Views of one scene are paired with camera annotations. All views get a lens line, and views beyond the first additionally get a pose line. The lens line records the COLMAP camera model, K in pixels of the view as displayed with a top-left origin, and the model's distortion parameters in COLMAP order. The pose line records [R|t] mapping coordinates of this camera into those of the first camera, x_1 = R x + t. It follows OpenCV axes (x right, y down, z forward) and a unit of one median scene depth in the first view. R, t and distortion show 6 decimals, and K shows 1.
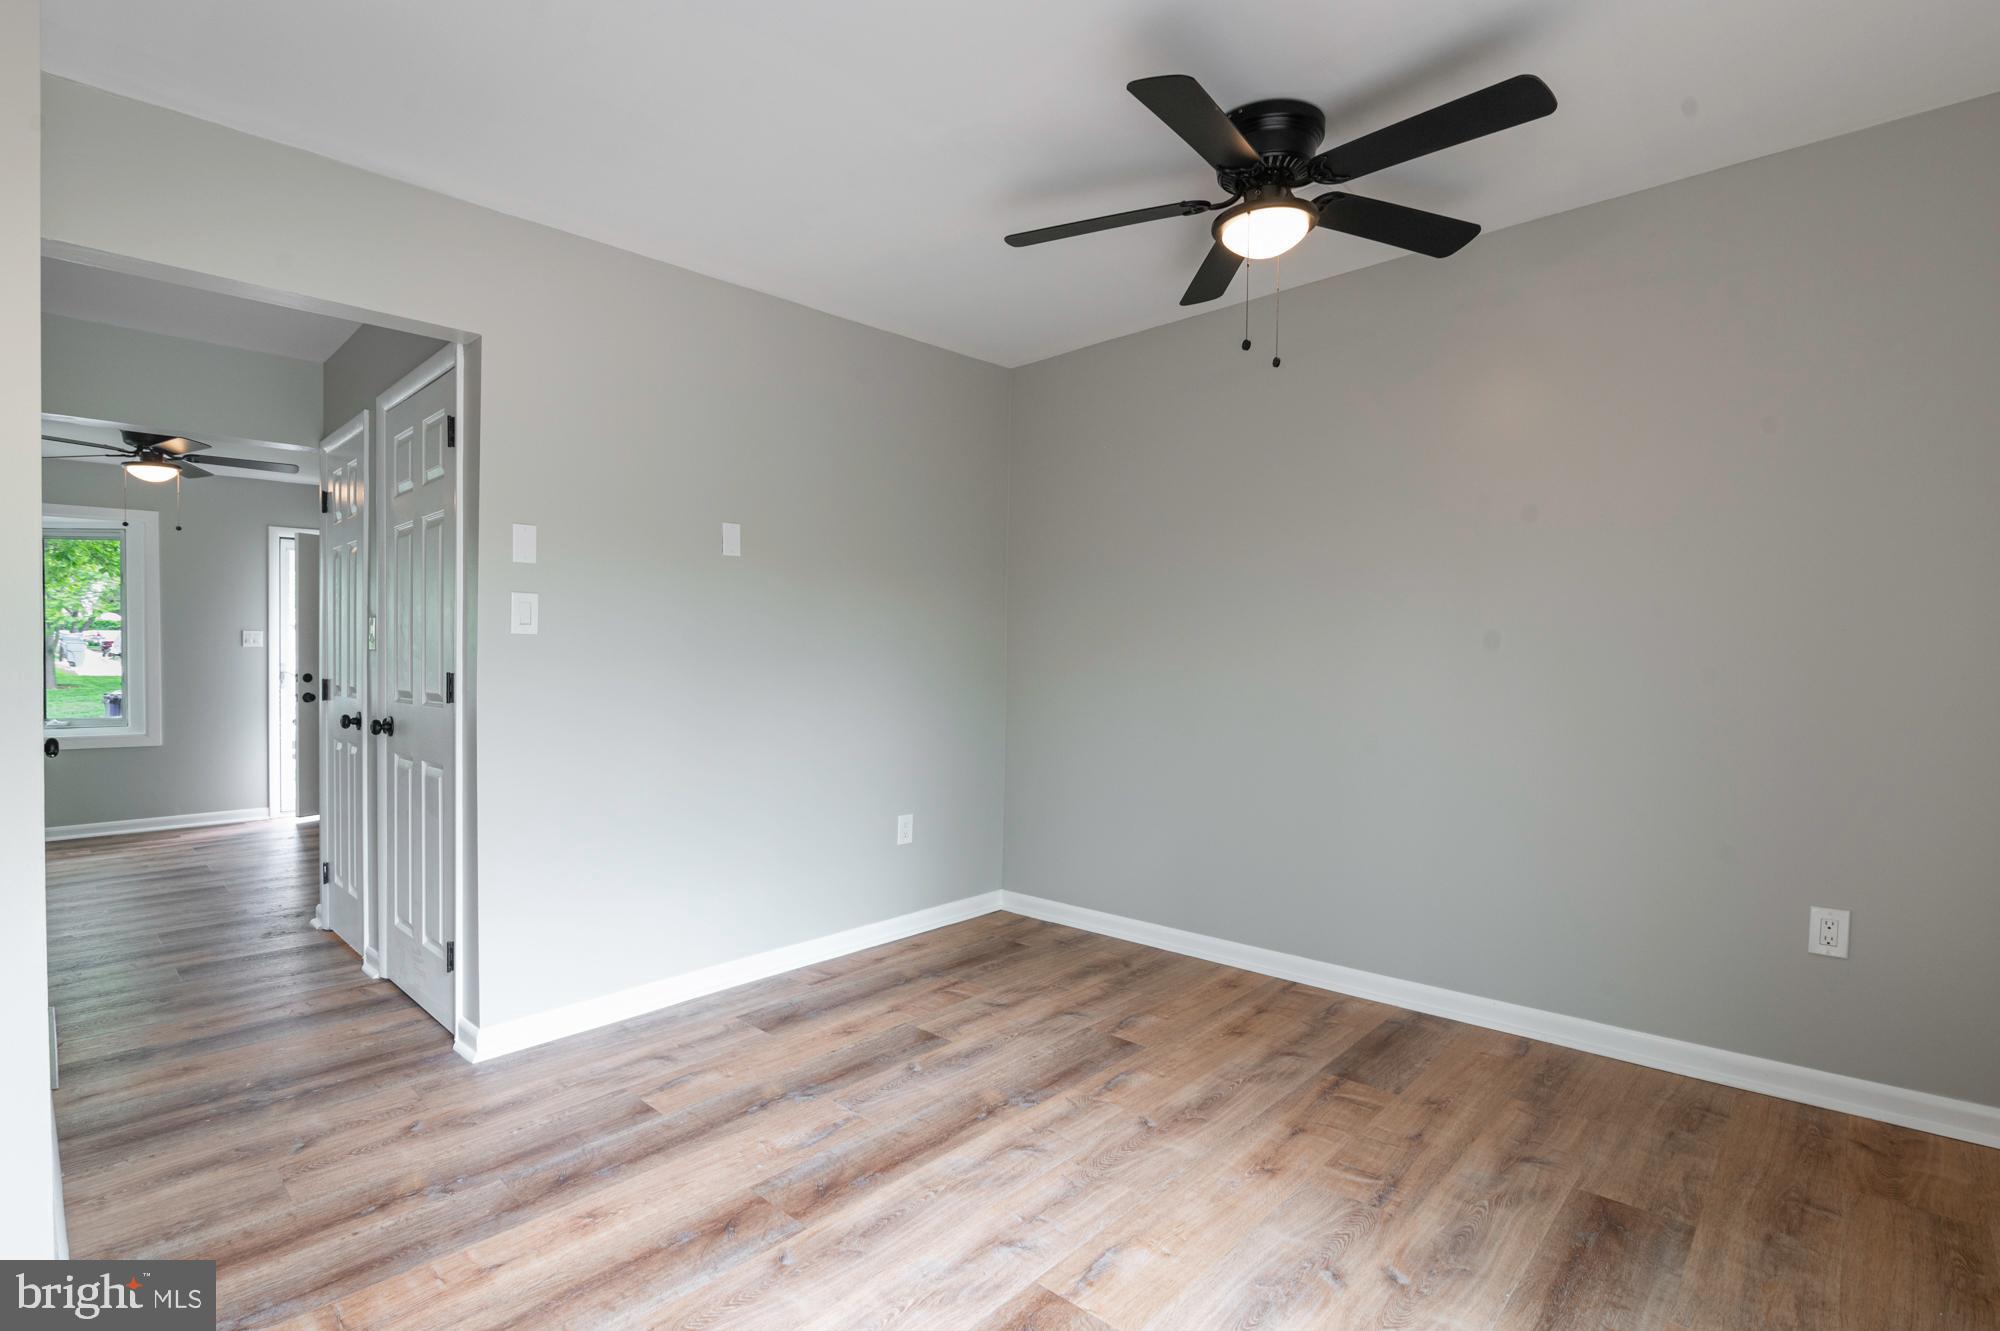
lens RADIAL K [[936.4, 0, 1002.8], [0, 936.4, 704.5], [0, 0, 1]] dist [-0.020352, 0.000611]
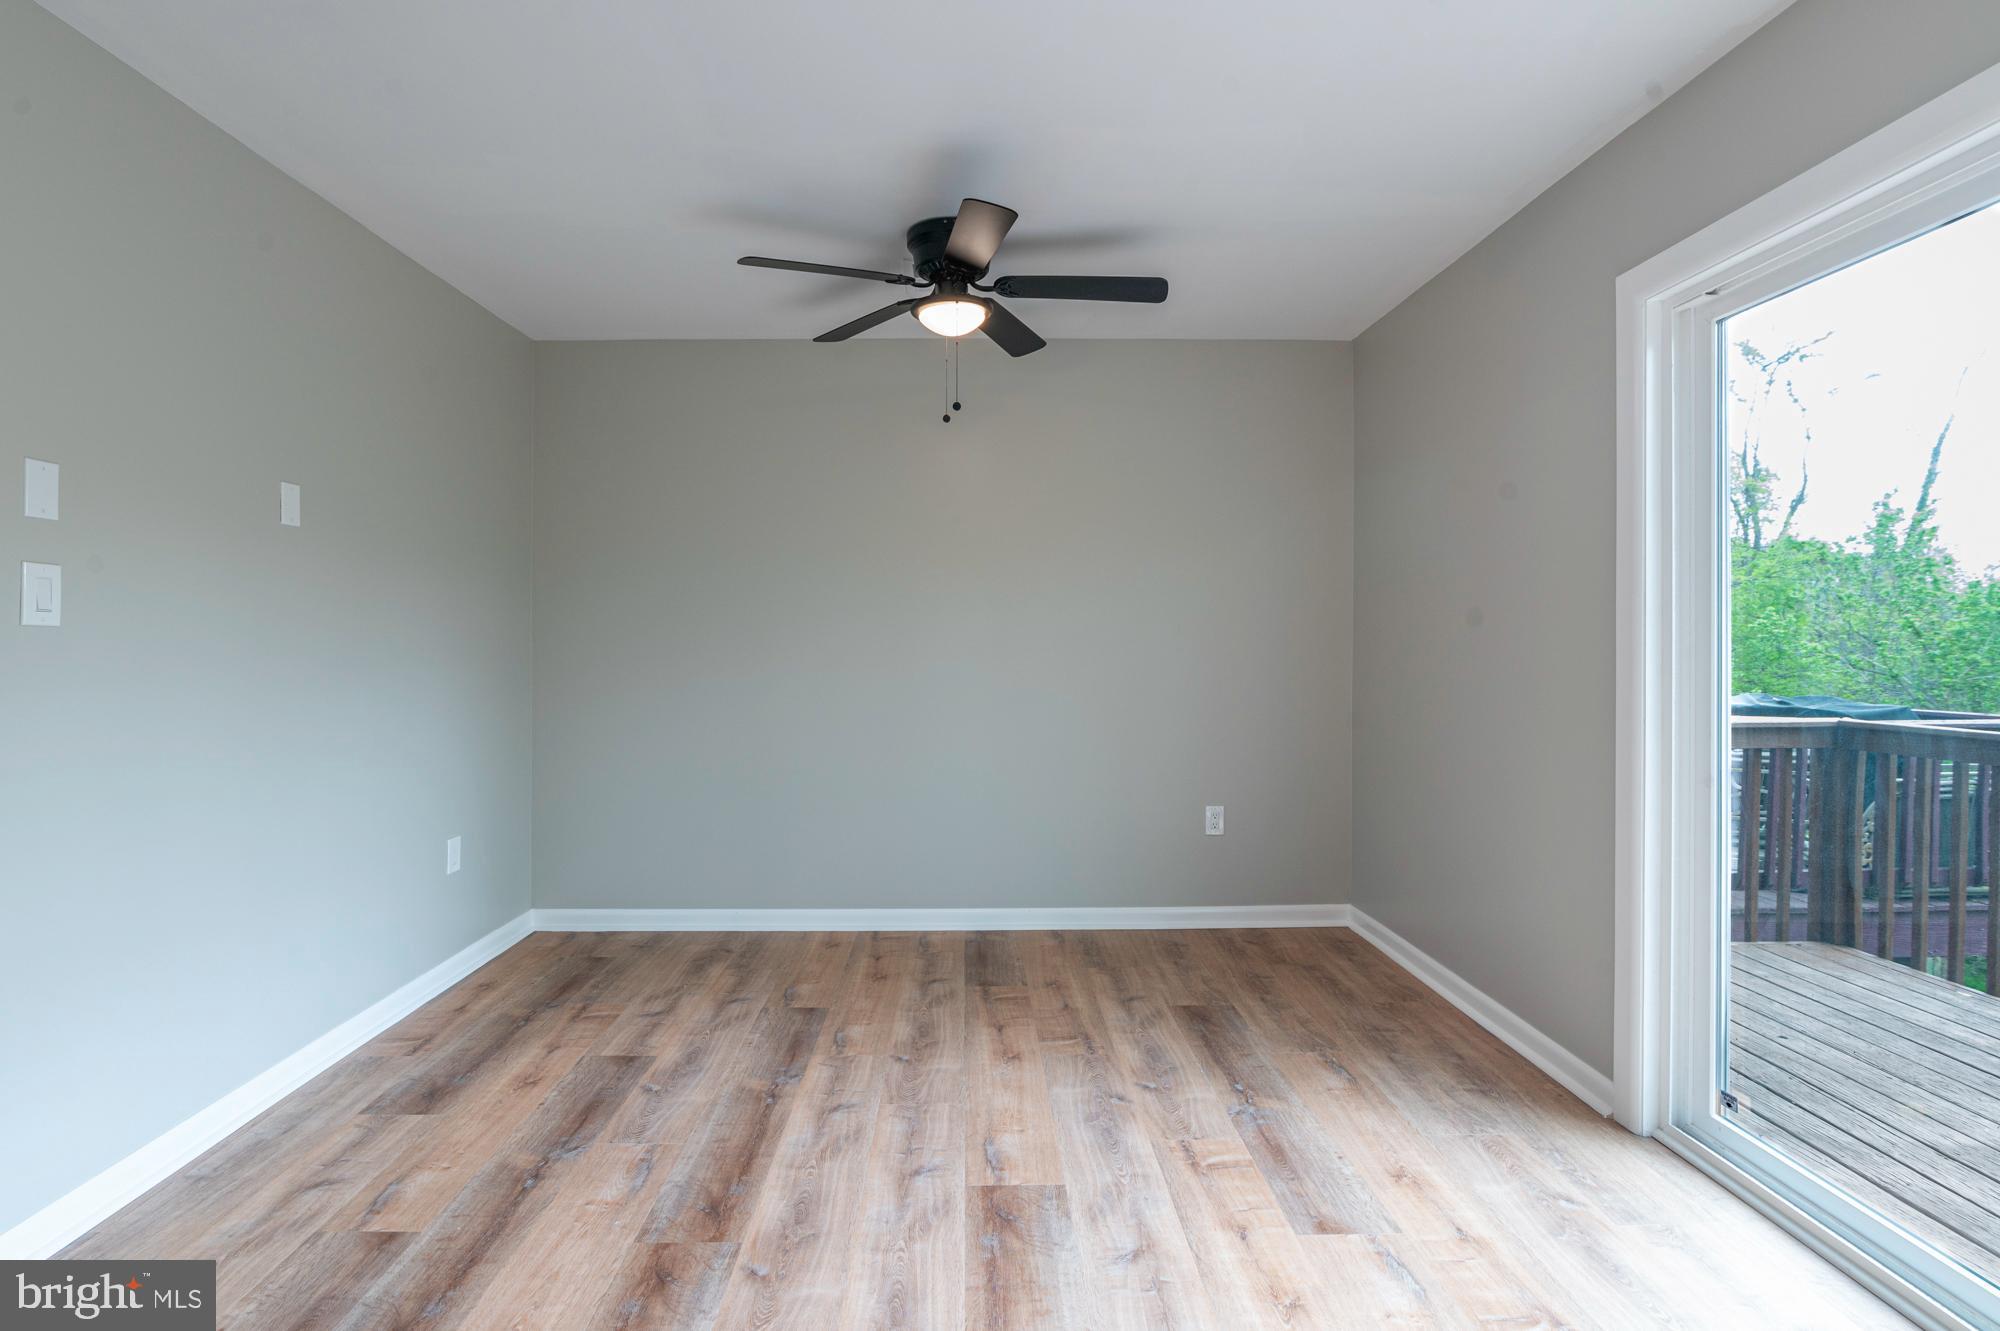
lens RADIAL K [[920.6, 0, 994.6], [0, 920.6, 671.1], [0, 0, 1]] dist [-0.017567, 0.000180]
pose [[0.723946, -0.017550, 0.689634, -0.493275], [0.033872, 0.999375, -0.010126, -0.014615], [-0.689025, 0.030690, 0.724088, 0.073870]]
